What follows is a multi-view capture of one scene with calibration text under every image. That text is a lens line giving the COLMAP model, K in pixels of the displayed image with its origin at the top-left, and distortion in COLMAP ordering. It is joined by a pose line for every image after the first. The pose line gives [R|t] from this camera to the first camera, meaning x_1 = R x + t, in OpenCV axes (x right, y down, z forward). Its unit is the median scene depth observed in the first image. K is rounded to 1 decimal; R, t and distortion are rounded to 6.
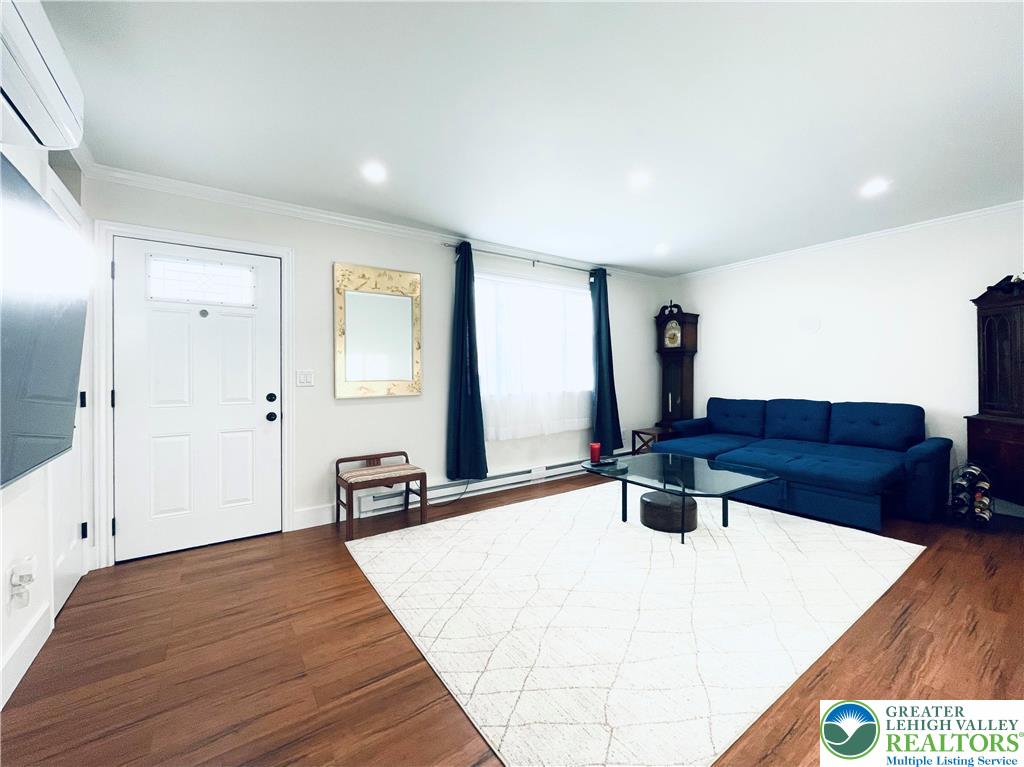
lens RADIAL K [[414.2, 0, 510.6], [0, 414.2, 376.4], [0, 0, 1]] dist [-0.002896, -0.000310]
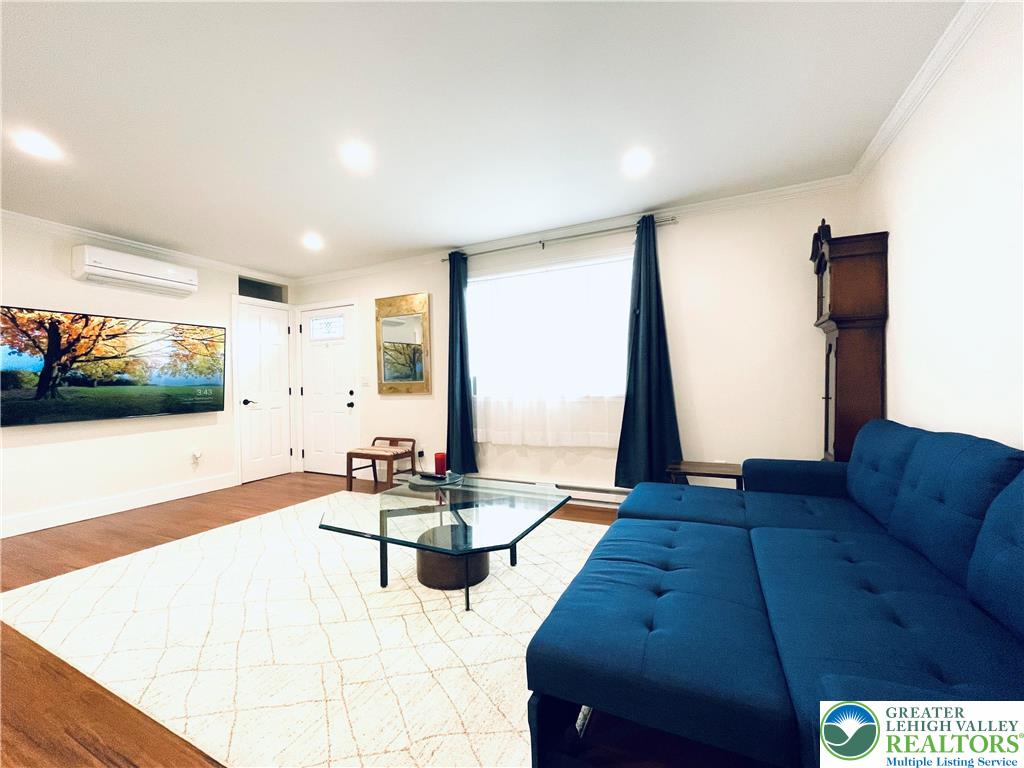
lens RADIAL K [[414.2, 0, 510.3], [0, 414.2, 378.8], [0, 0, 1]] dist [-0.002896, -0.000310]
pose [[0.490196, -0.000726, -0.871612, 0.979632], [0.018605, 0.999781, 0.009631, -0.006021], [0.871413, -0.020937, 0.490102, 0.652415]]
